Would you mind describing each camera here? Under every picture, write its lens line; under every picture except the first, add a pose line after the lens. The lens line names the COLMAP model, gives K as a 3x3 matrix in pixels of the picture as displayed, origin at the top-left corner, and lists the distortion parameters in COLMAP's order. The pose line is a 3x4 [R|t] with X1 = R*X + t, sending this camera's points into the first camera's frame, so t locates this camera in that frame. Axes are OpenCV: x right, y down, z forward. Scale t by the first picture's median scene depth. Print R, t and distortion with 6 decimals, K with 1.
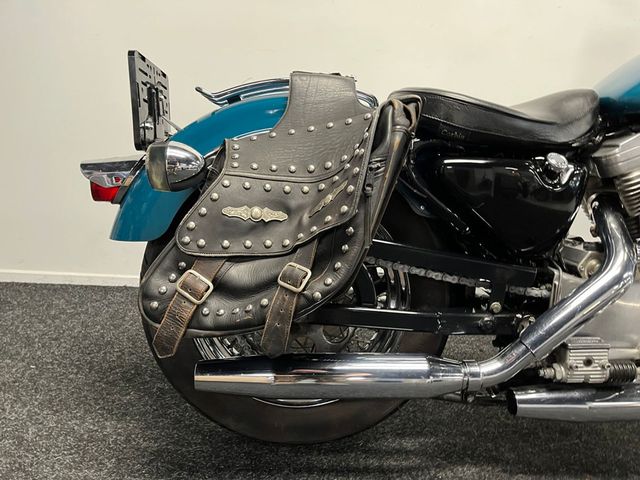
lens RADIAL K [[479.6, 0, 320.0], [0, 479.6, 240.0], [0, 0, 1]] dist [0.061957, -0.074180]
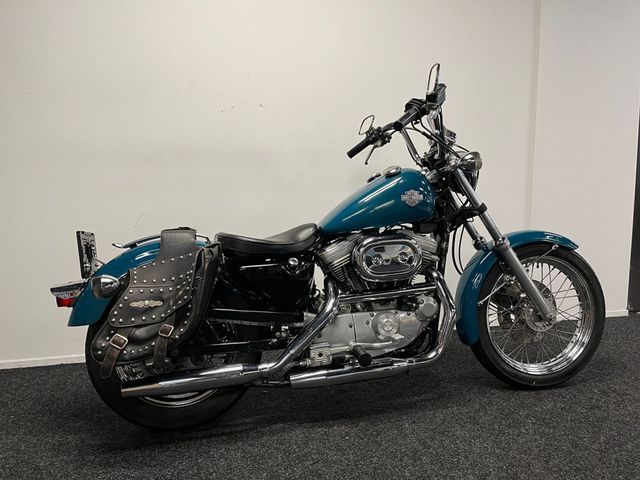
lens RADIAL K [[479.6, 0, 320.0], [0, 479.6, 240.0], [0, 0, 1]] dist [0.061957, -0.074180]
pose [[0.979873, -0.098976, 0.173356, 0.260924], [0.122421, 0.983898, -0.130222, 0.037739], [-0.157676, 0.148824, 0.976212, -1.187696]]
